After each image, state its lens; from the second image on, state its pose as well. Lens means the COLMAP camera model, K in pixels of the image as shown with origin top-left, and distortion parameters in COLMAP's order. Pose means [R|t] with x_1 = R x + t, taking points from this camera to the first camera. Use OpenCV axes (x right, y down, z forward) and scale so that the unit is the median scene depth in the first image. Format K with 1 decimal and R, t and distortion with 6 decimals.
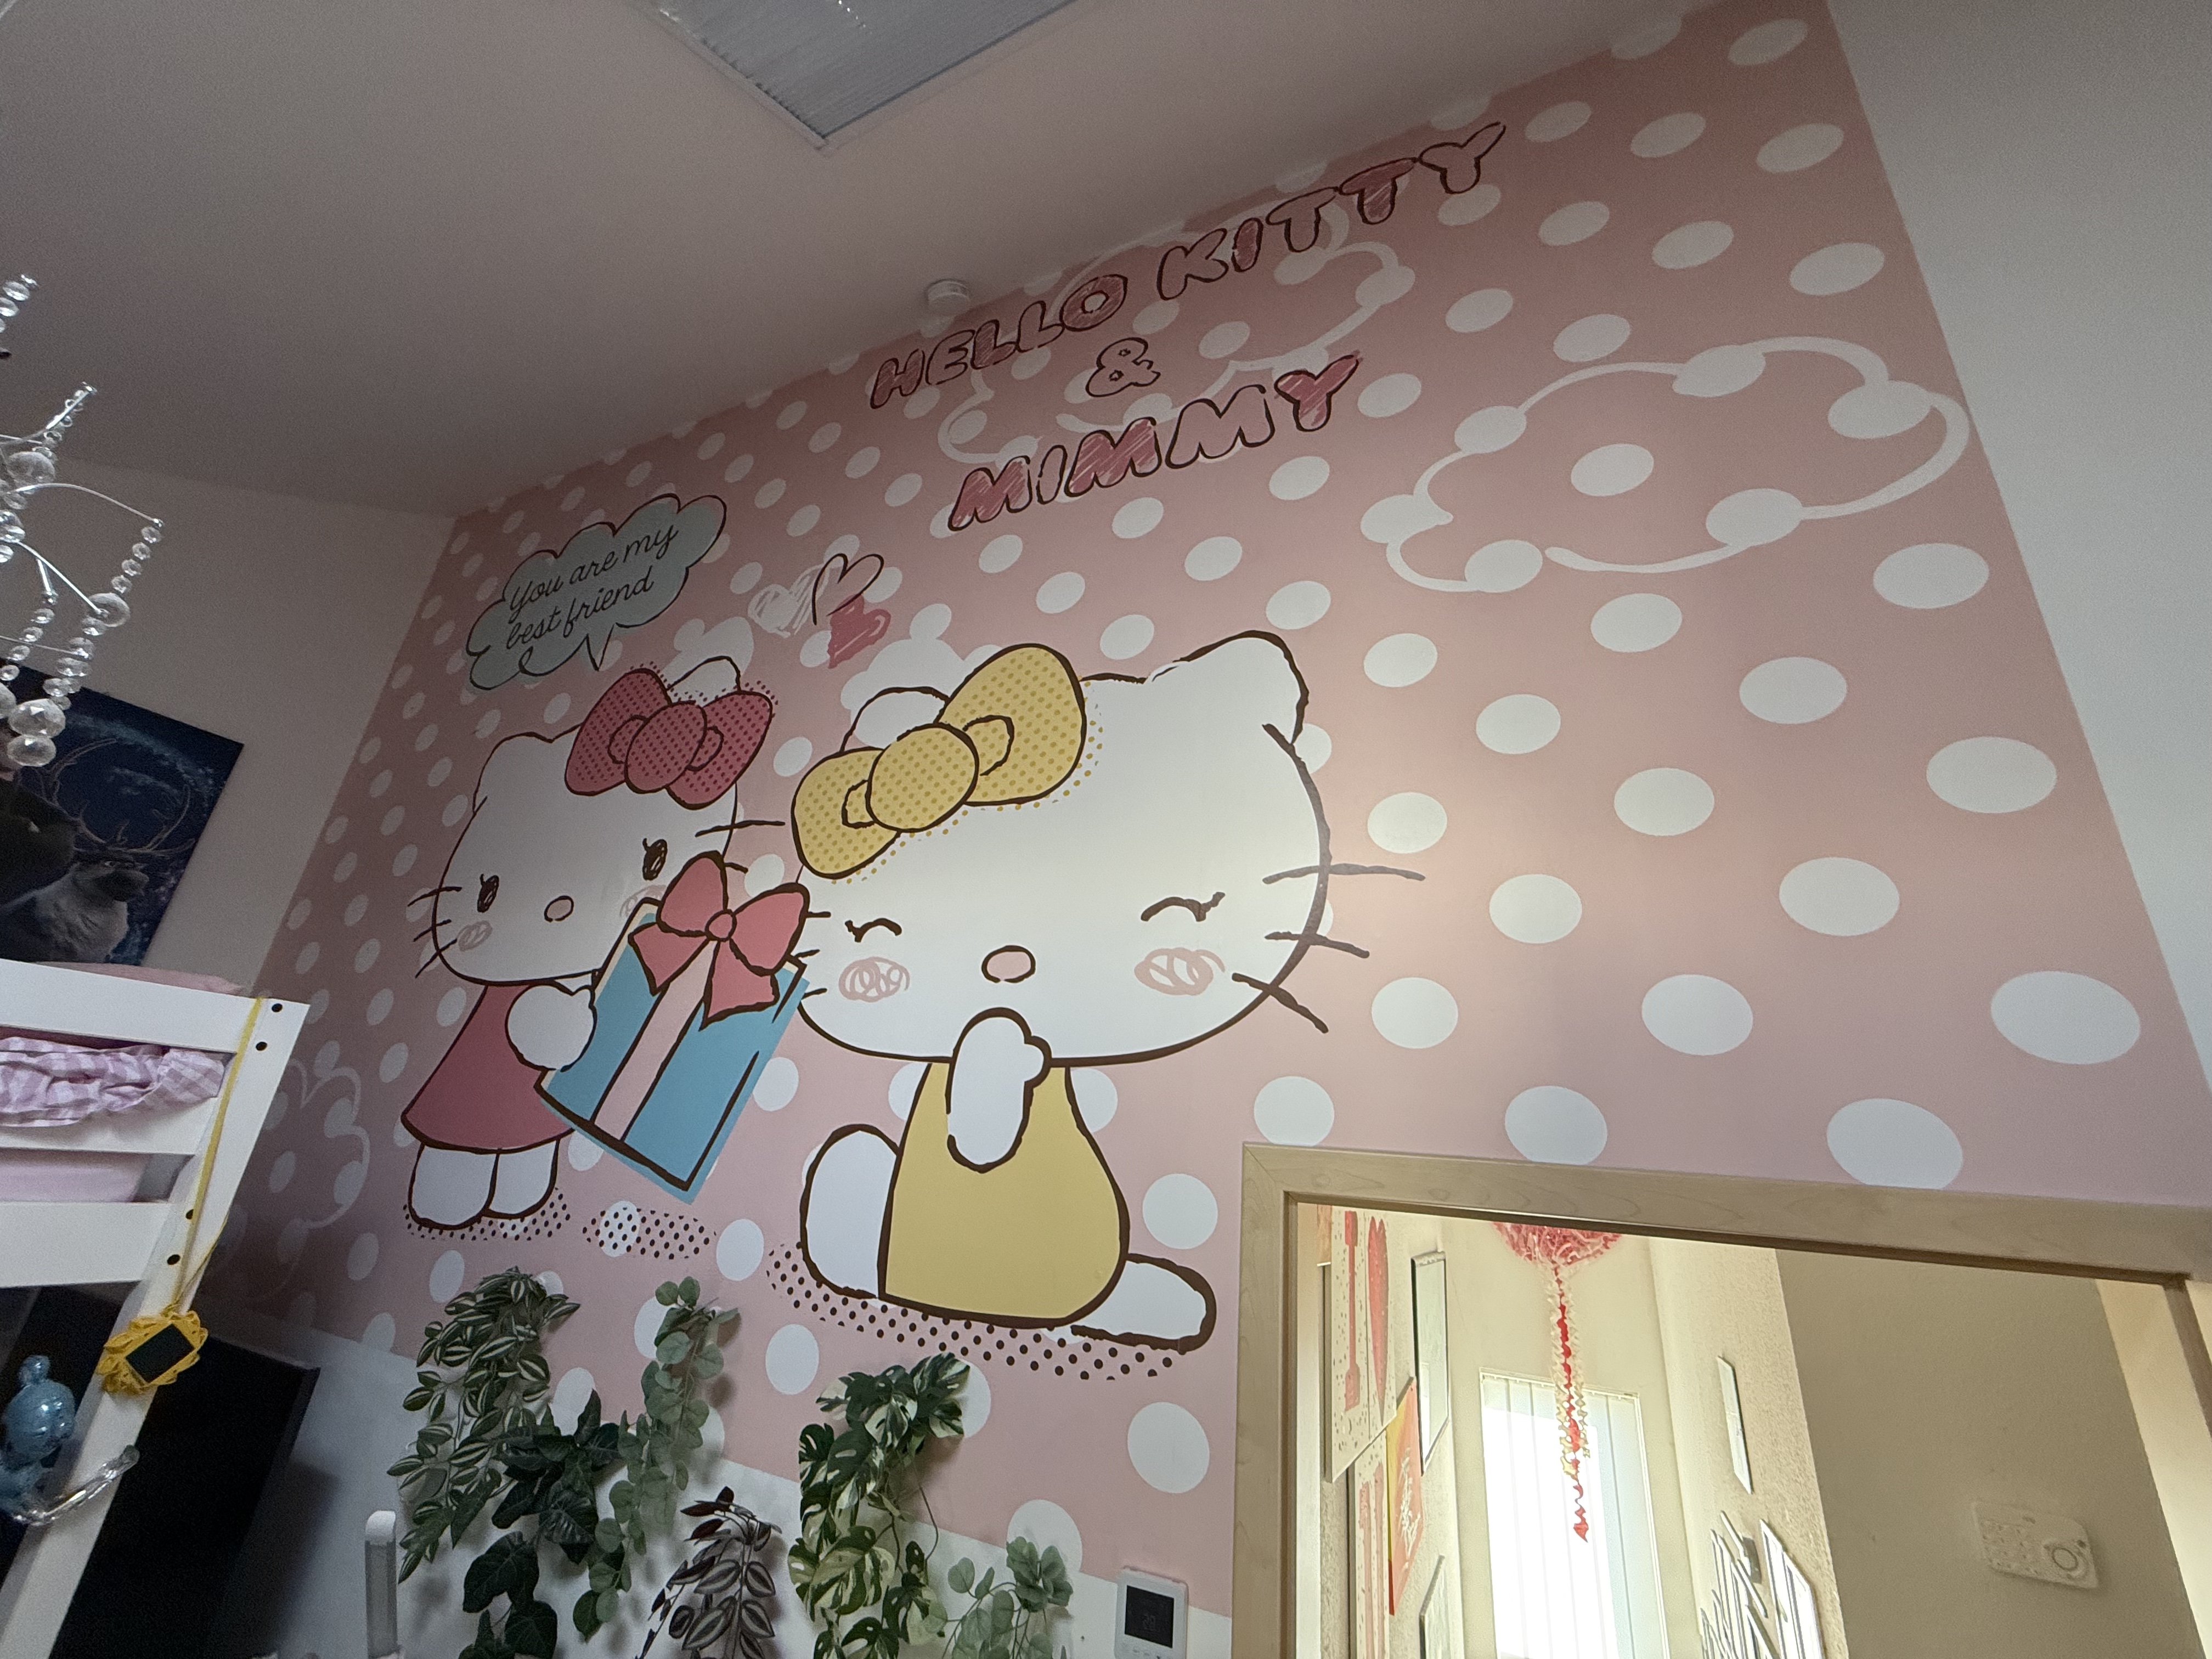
lens RADIAL K [[875.5, 0, 1109.3], [0, 875.5, 835.0], [0, 0, 1]] dist [-0.001855, 0.001507]
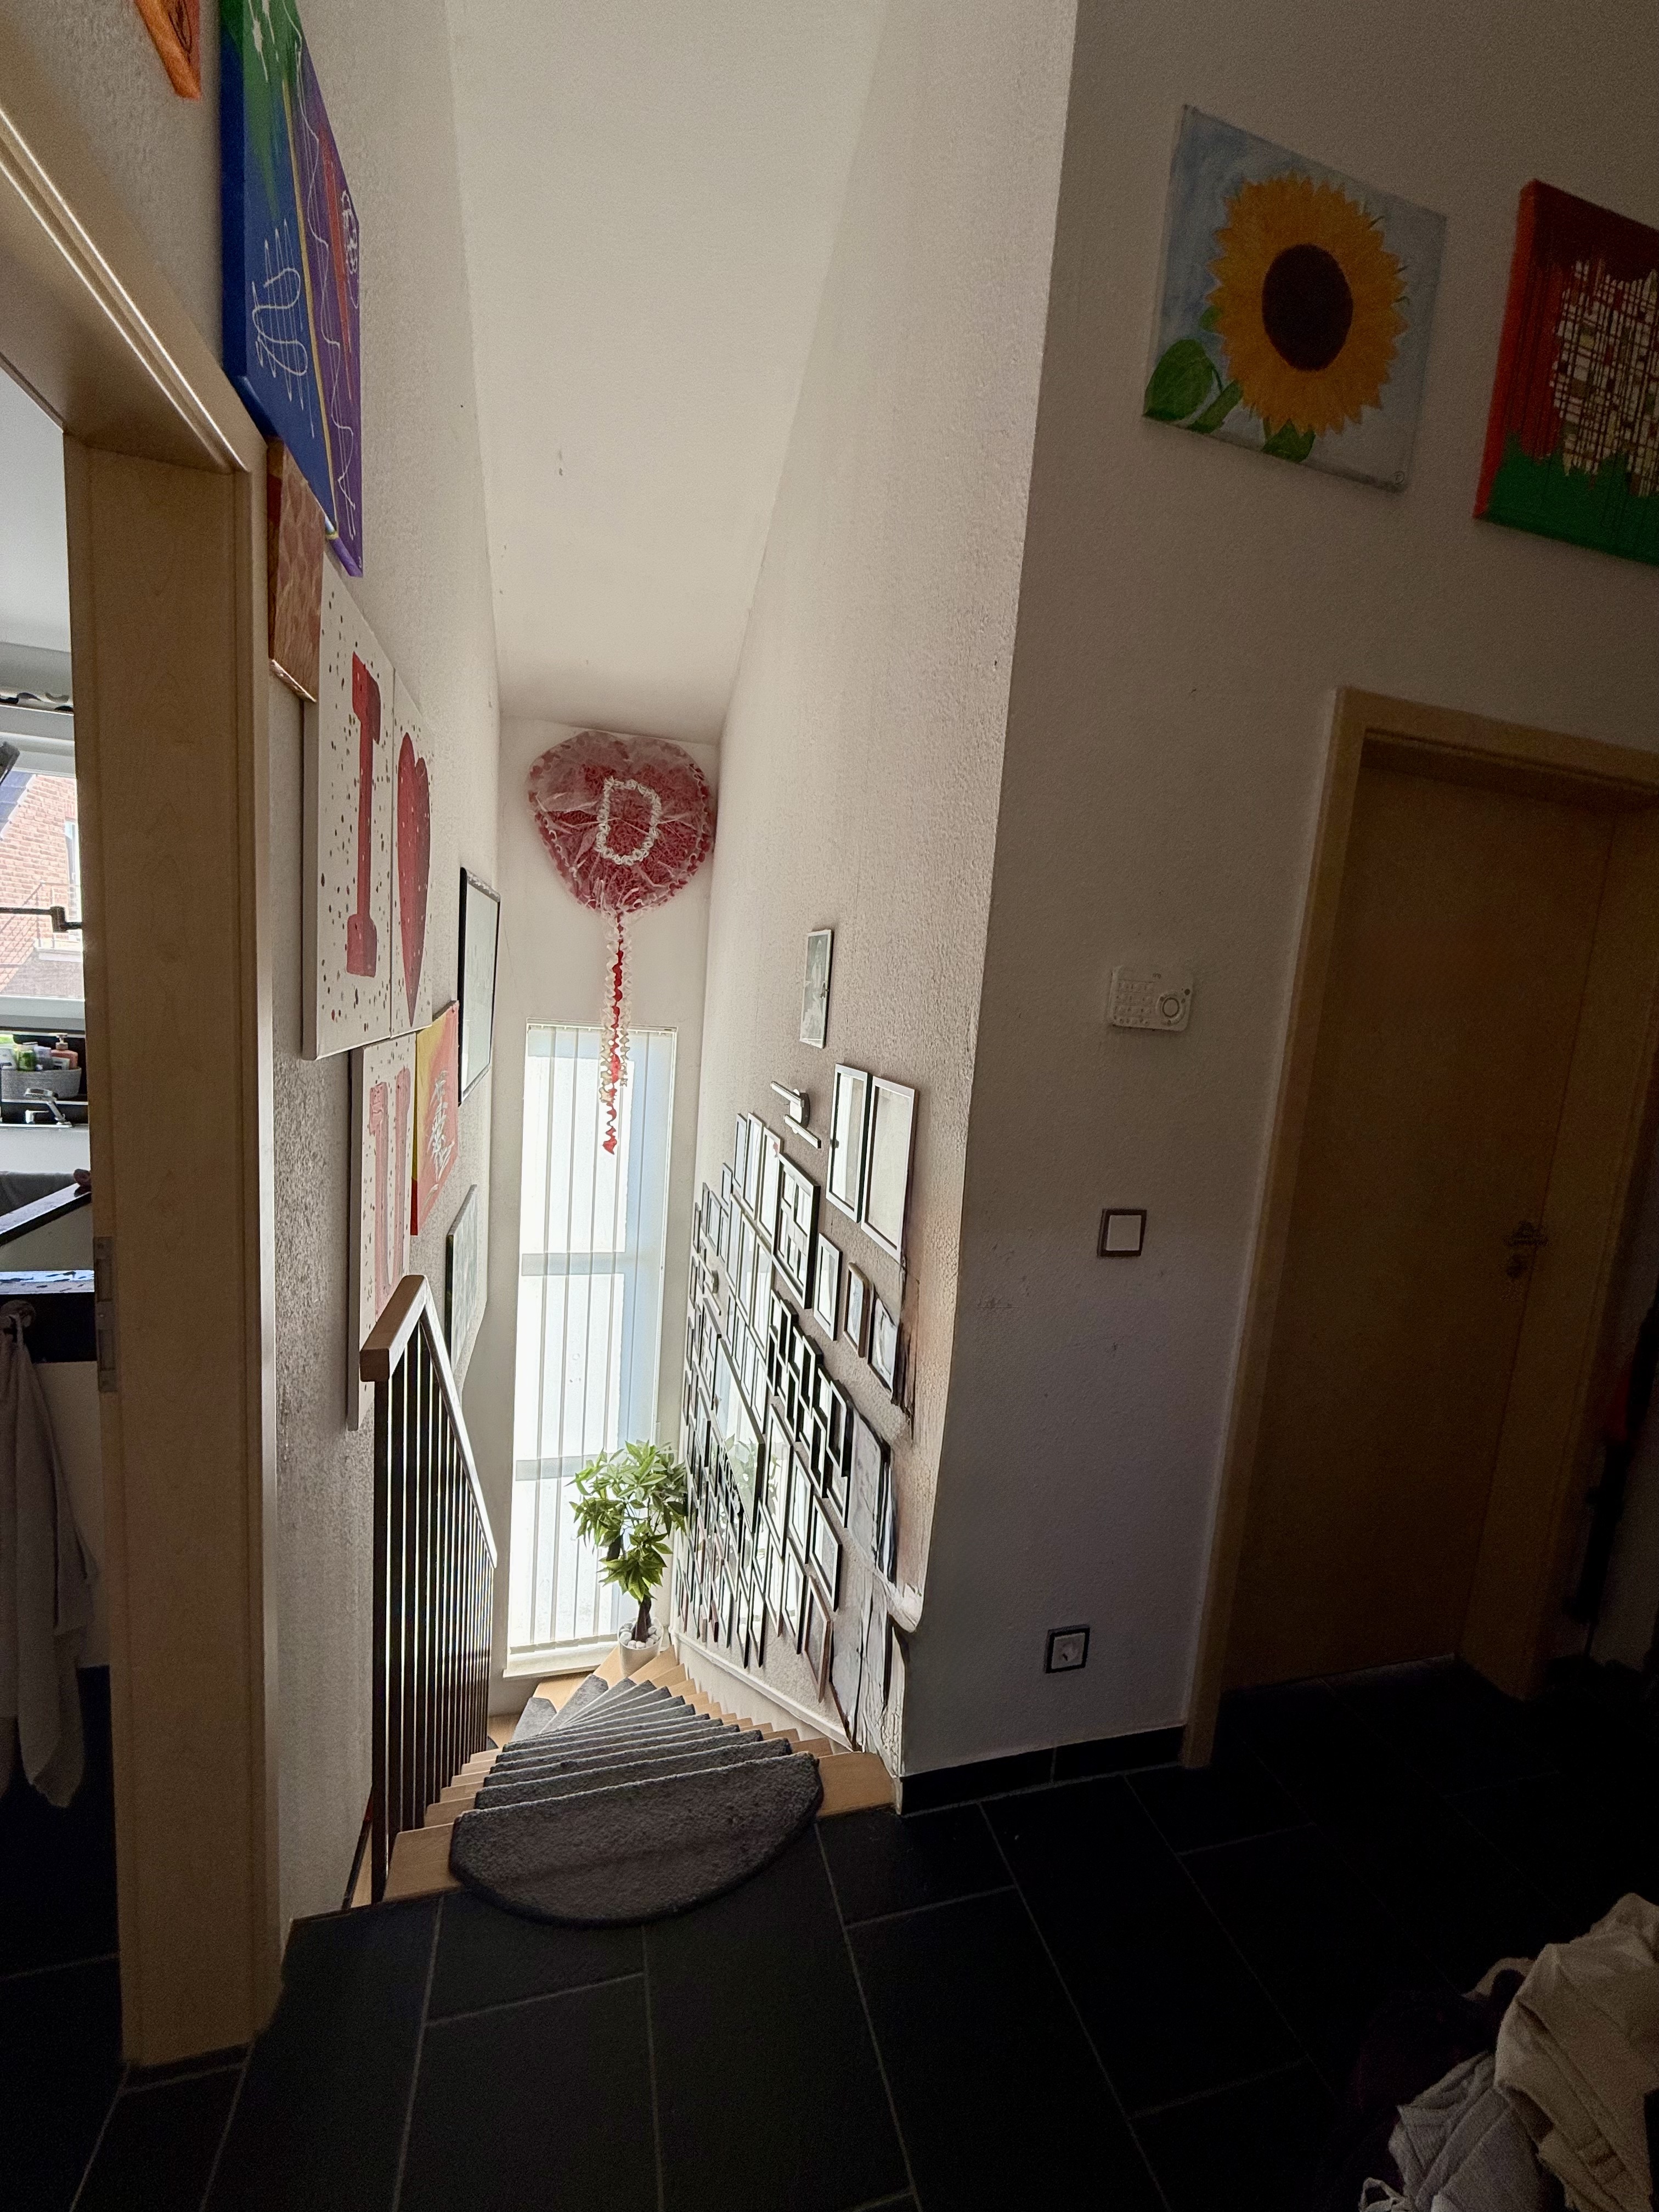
lens RADIAL K [[875.5, 0, 825.8], [0, 875.5, 1100.5], [0, 0, 1]] dist [-0.001855, 0.001507]
pose [[0.758243, -0.110523, 0.642536, 0.079731], [-0.250191, 0.860748, 0.443302, 0.247915], [-0.602057, -0.496887, 0.625005, 0.246829]]
